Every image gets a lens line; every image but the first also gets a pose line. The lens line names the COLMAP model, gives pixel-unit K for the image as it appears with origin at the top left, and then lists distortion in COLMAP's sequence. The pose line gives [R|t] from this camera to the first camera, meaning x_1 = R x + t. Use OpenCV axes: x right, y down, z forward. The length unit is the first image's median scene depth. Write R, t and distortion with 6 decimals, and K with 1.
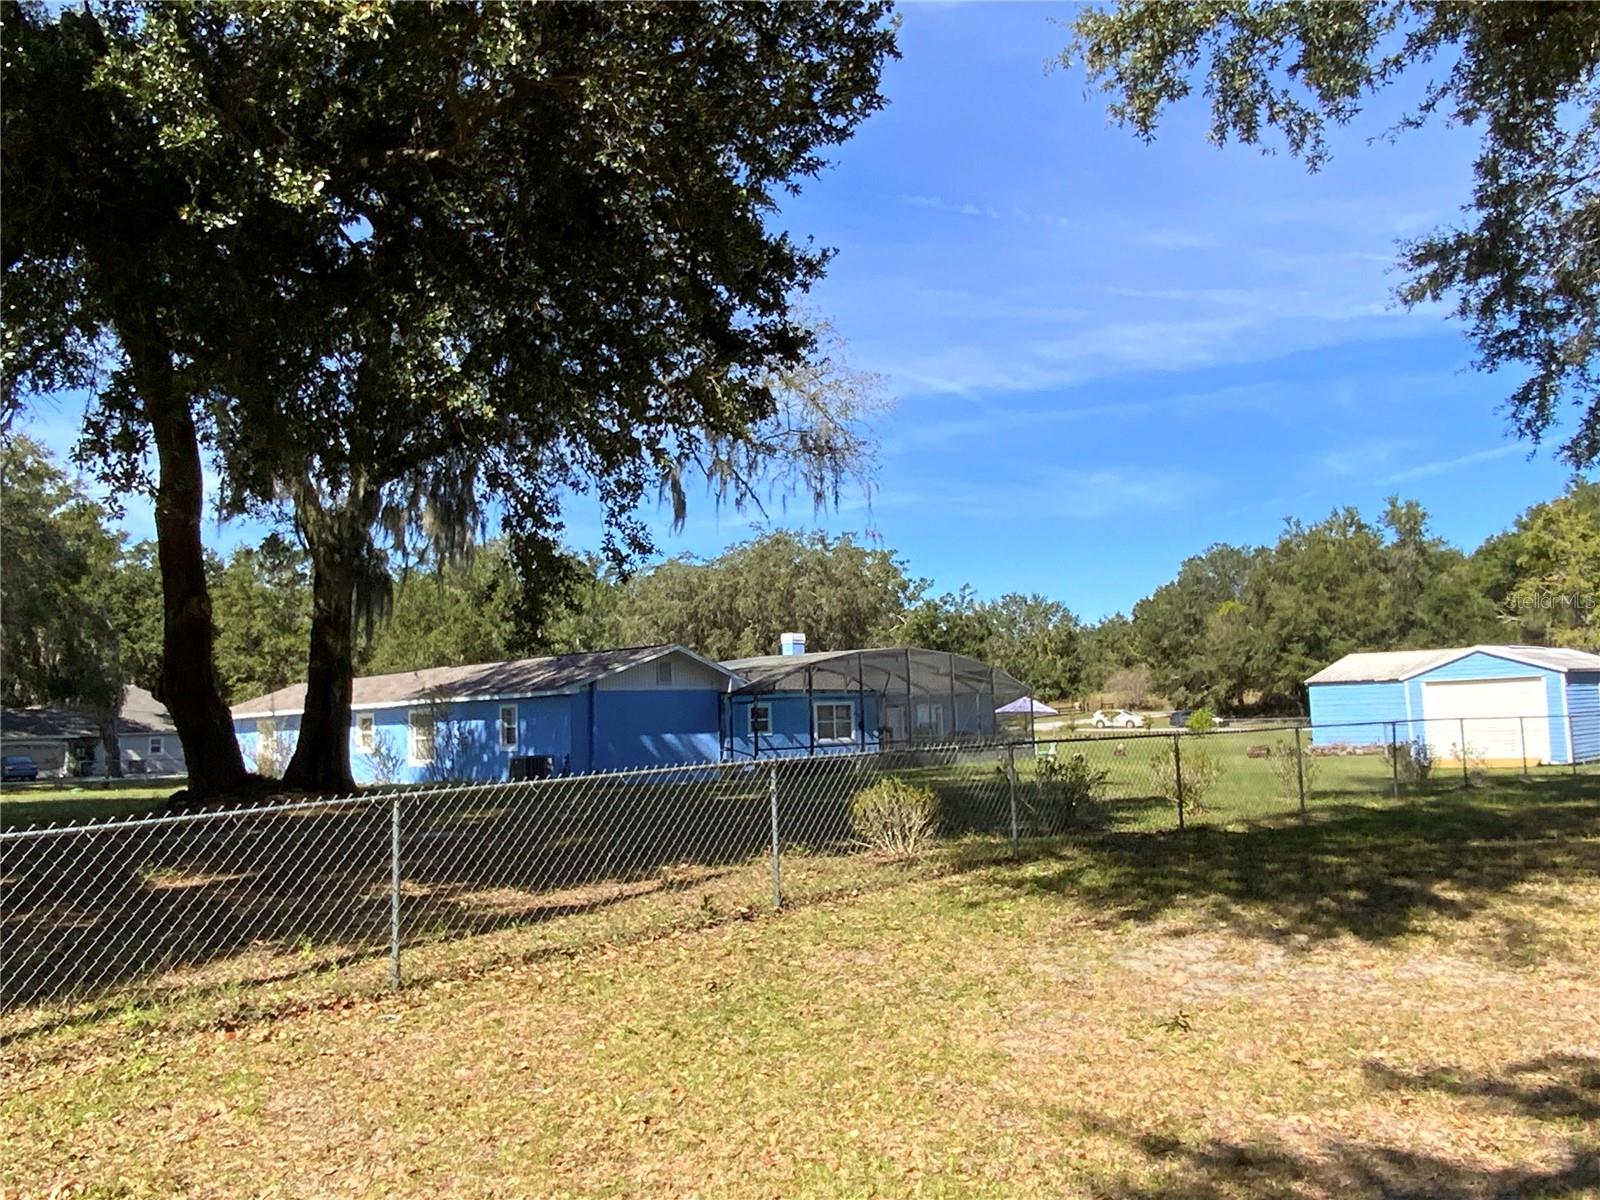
lens RADIAL K [[1387.3, 0, 800.0], [0, 1387.3, 600.0], [0, 0, 1]] dist [0.057629, -0.010733]
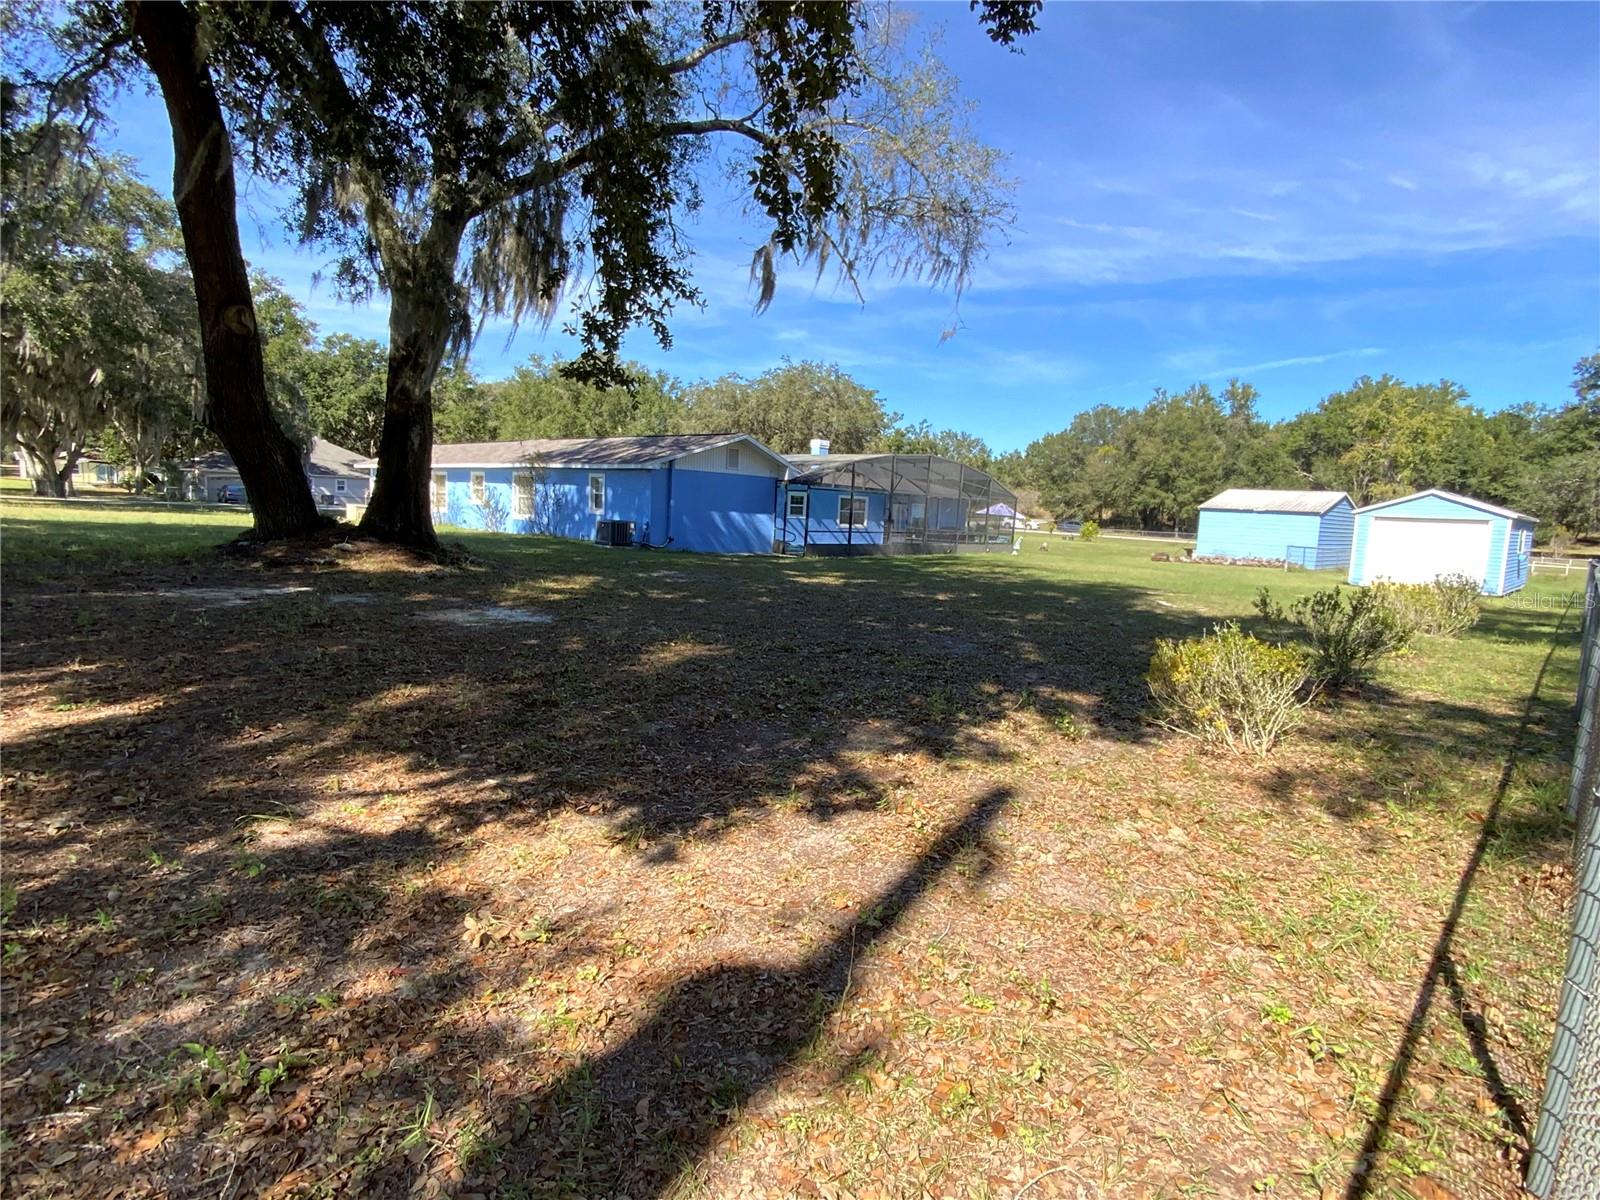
lens RADIAL K [[742.8, 0, 800.0], [0, 742.8, 600.0], [0, 0, 1]] dist [0.039633, -0.000415]
pose [[0.994954, 0.072631, 0.069217, -0.065844], [-0.085627, 0.974264, 0.208513, 0.028792], [-0.052291, -0.213388, 0.975567, 0.309960]]
